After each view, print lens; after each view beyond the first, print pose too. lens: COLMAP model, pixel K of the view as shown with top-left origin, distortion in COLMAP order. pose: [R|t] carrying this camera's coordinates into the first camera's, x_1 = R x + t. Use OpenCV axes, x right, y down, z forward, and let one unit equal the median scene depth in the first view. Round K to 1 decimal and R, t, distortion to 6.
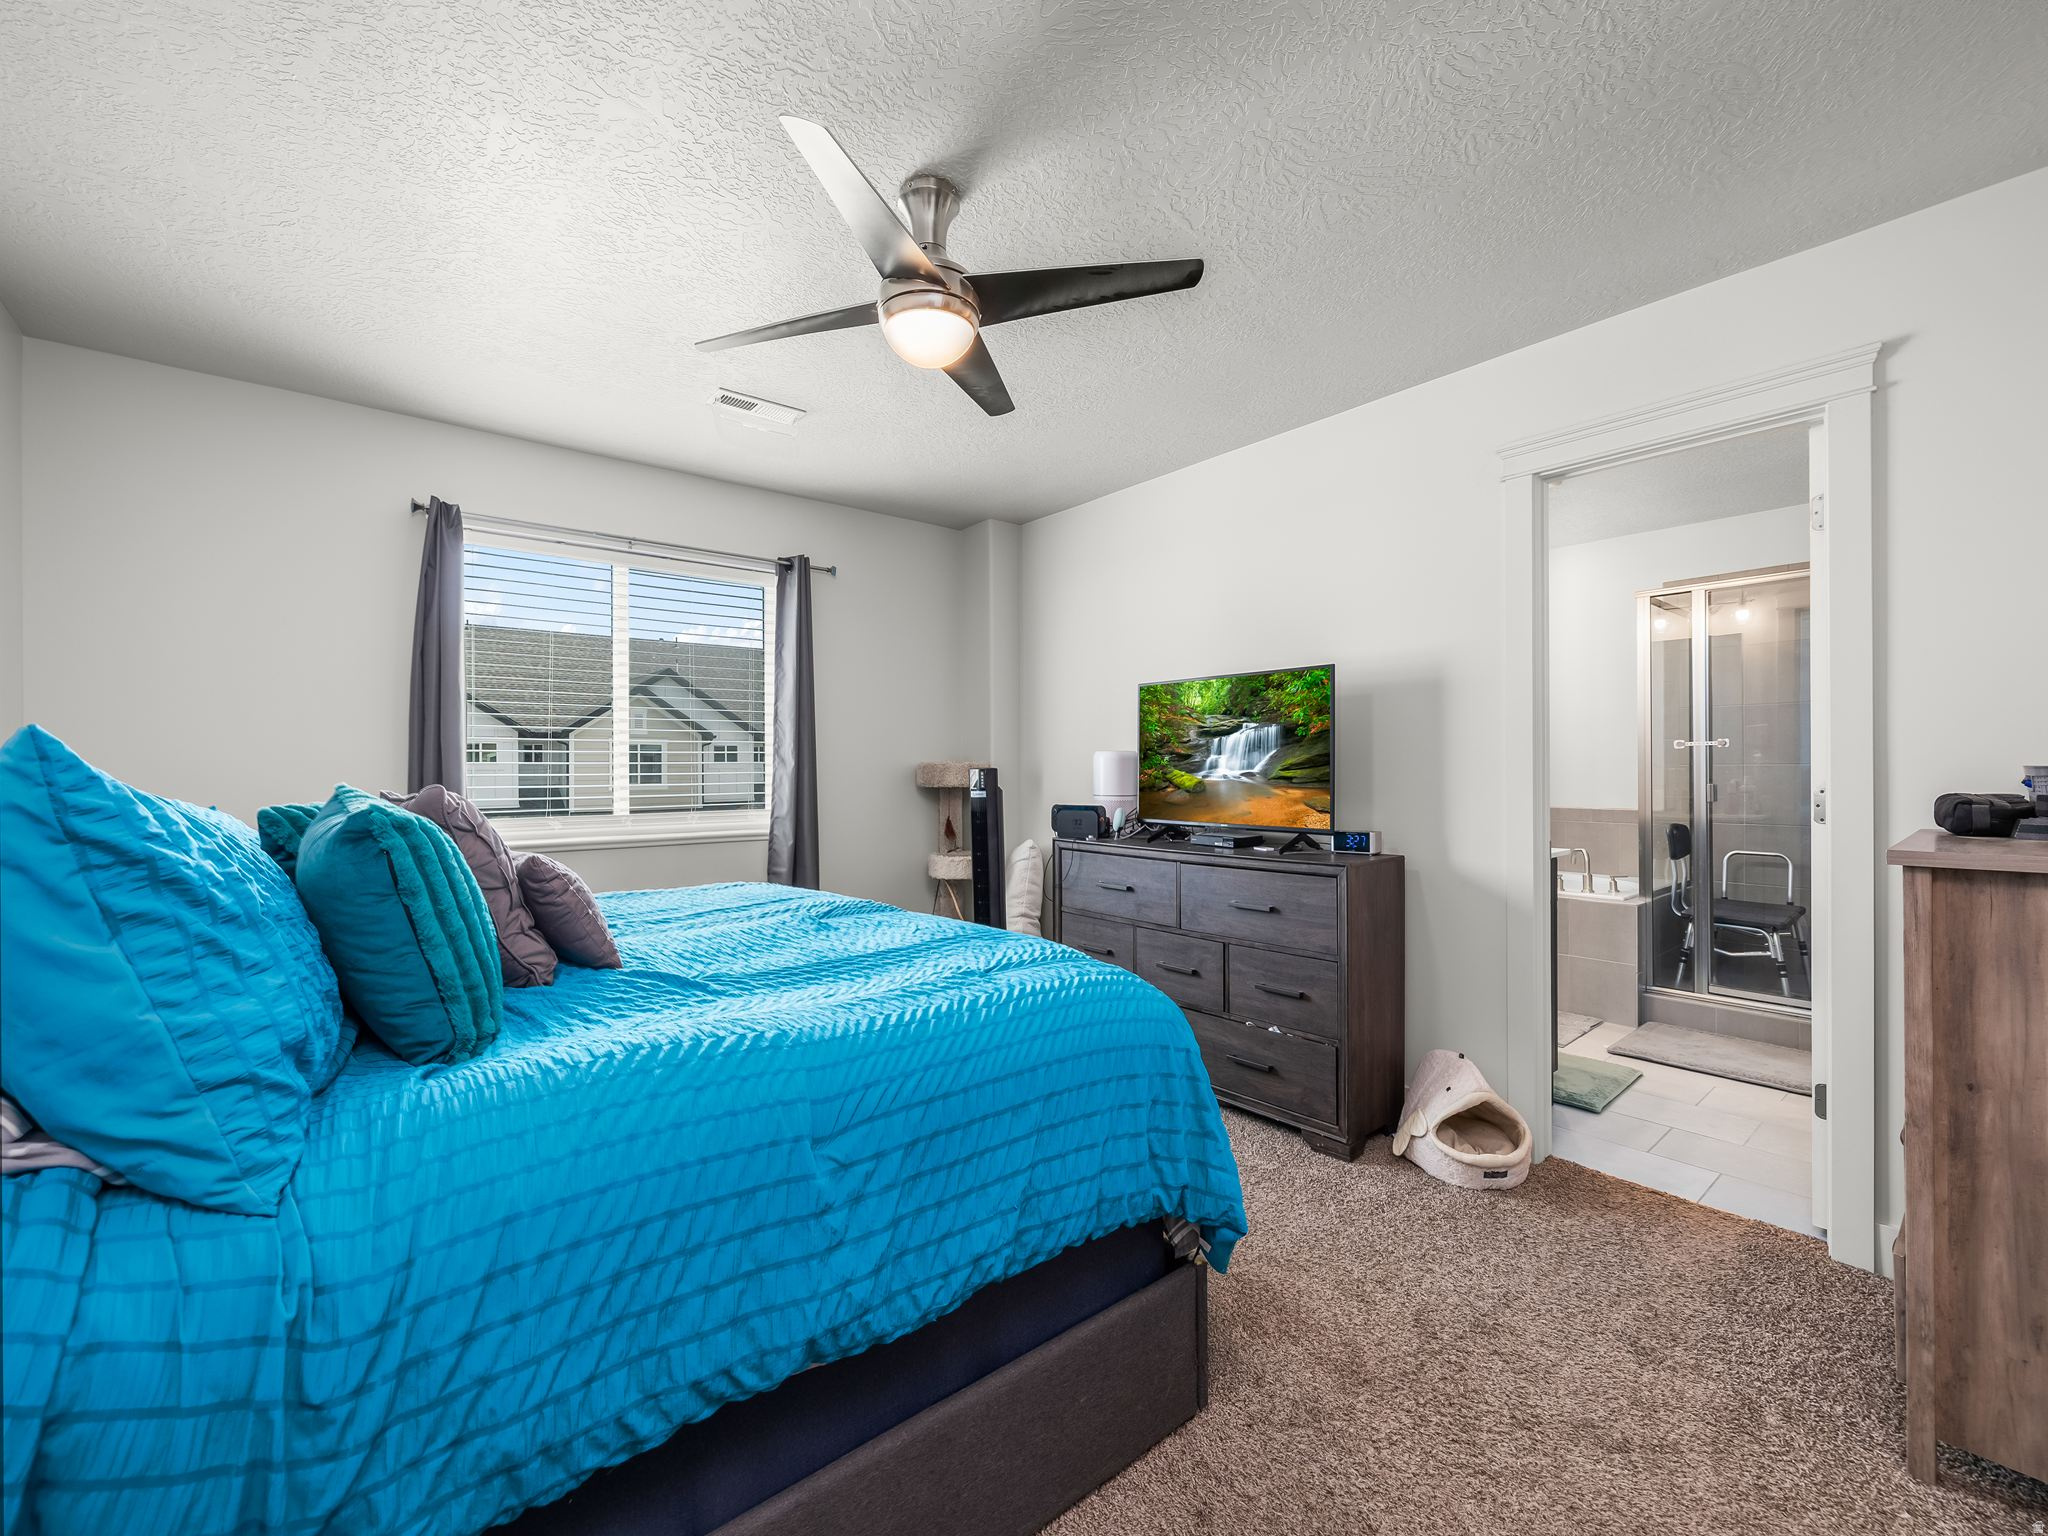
lens RADIAL K [[849.5, 0, 1024.0], [0, 849.5, 768.0], [0, 0, 1]] dist [0.015851, 0.000046]
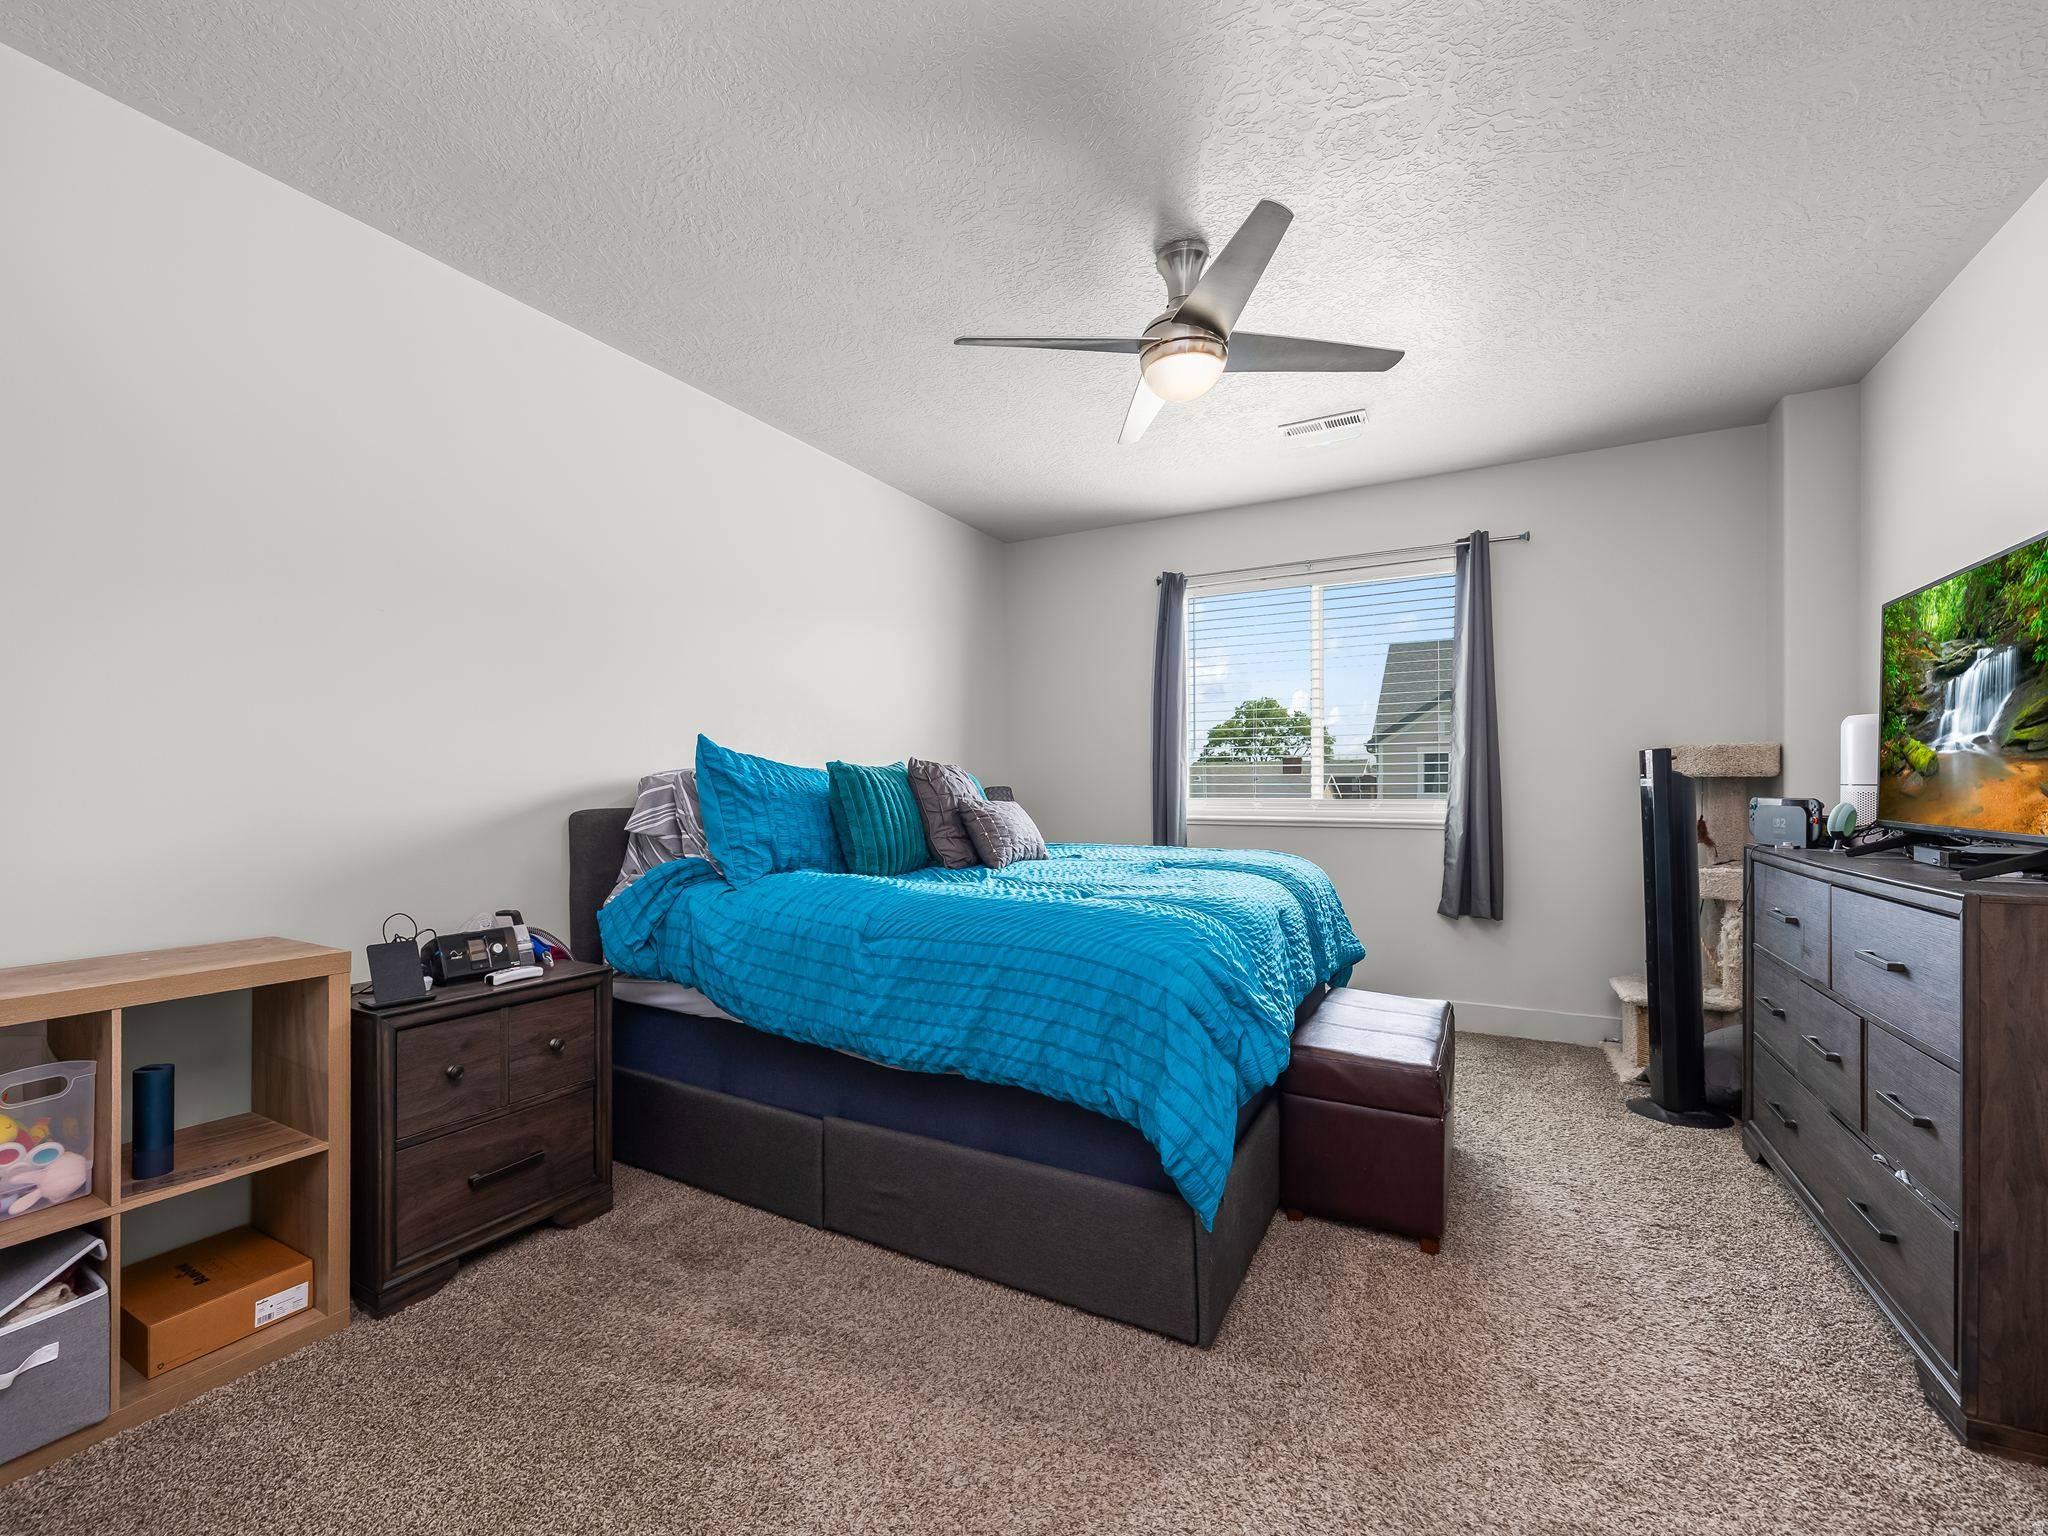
lens RADIAL K [[874.9, 0, 1024.0], [0, 874.9, 768.0], [0, 0, 1]] dist [0.001187, -0.000137]
pose [[0.389926, -0.012125, -0.920766, 0.550642], [0.000963, 0.999918, -0.012759, 0.032845], [0.920846, 0.004088, 0.389906, 0.194686]]
